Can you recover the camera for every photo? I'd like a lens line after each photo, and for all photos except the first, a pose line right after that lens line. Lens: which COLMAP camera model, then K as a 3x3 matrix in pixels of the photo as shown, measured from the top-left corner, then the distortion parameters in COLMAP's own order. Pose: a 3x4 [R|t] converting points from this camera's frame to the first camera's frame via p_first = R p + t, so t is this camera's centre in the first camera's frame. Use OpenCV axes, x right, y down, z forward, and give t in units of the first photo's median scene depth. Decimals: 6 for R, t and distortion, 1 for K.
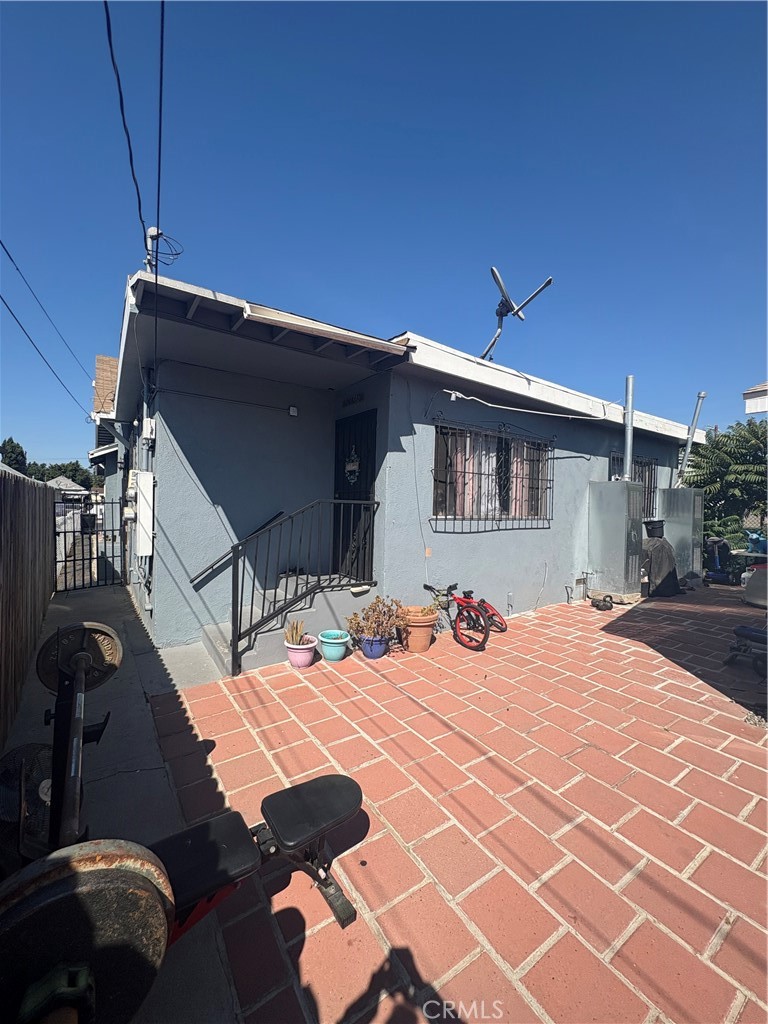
lens RADIAL K [[411.1, 0, 386.0], [0, 411.1, 510.1], [0, 0, 1]] dist [0.001504, 0.000561]
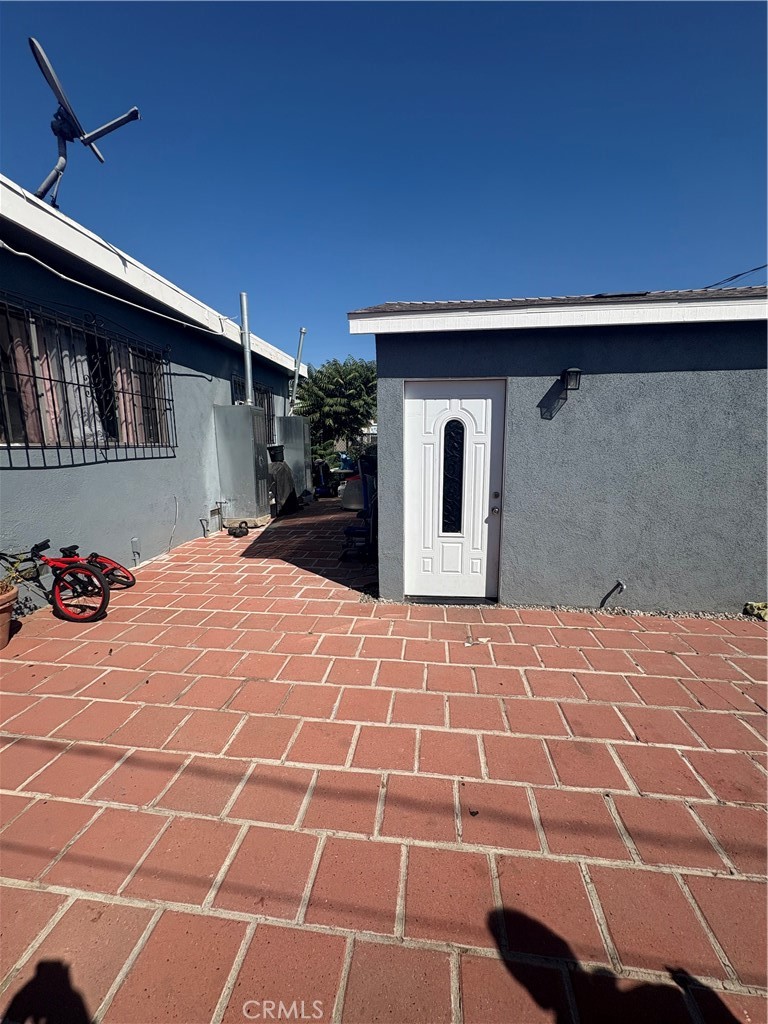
lens RADIAL K [[411.1, 0, 386.0], [0, 411.1, 510.1], [0, 0, 1]] dist [0.001504, 0.000561]
pose [[0.657279, -0.146798, 0.739212, 0.039994], [0.030042, 0.985170, 0.168931, 0.026451], [-0.753048, -0.088827, 0.651942, 0.109055]]
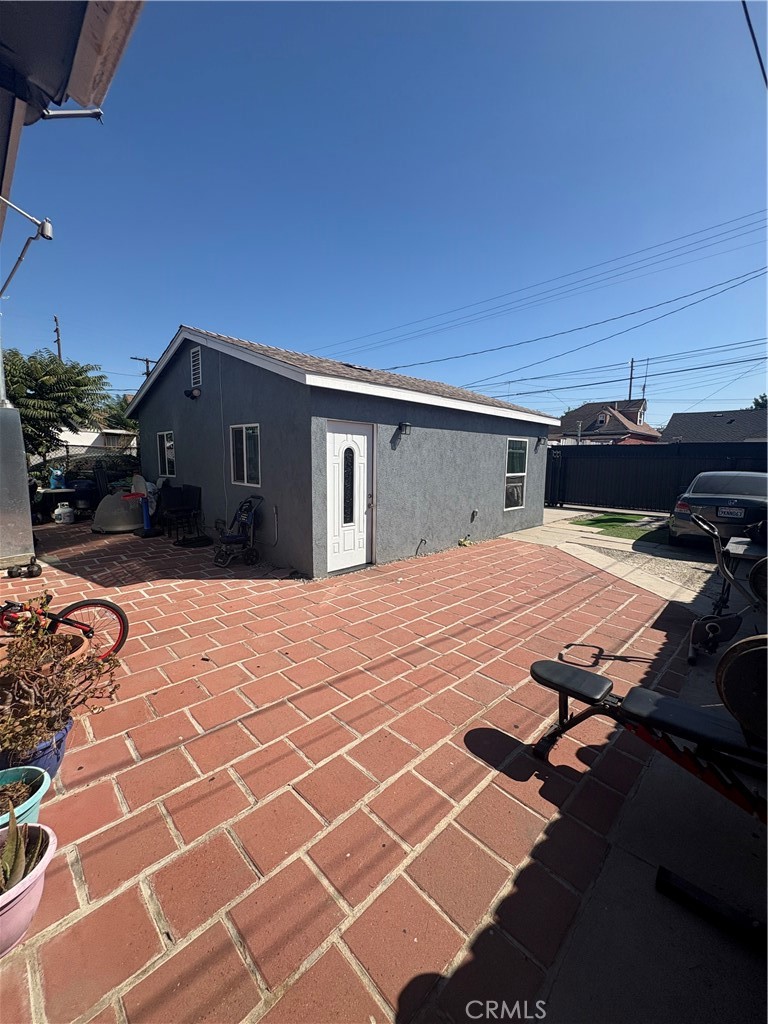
lens RADIAL K [[411.1, 0, 386.0], [0, 411.1, 510.1], [0, 0, 1]] dist [0.001504, 0.000561]
pose [[-0.177162, -0.146338, 0.973241, -0.419232], [-0.006320, 0.989033, 0.147562, -0.001684], [-0.984161, 0.019992, -0.176144, 0.594900]]
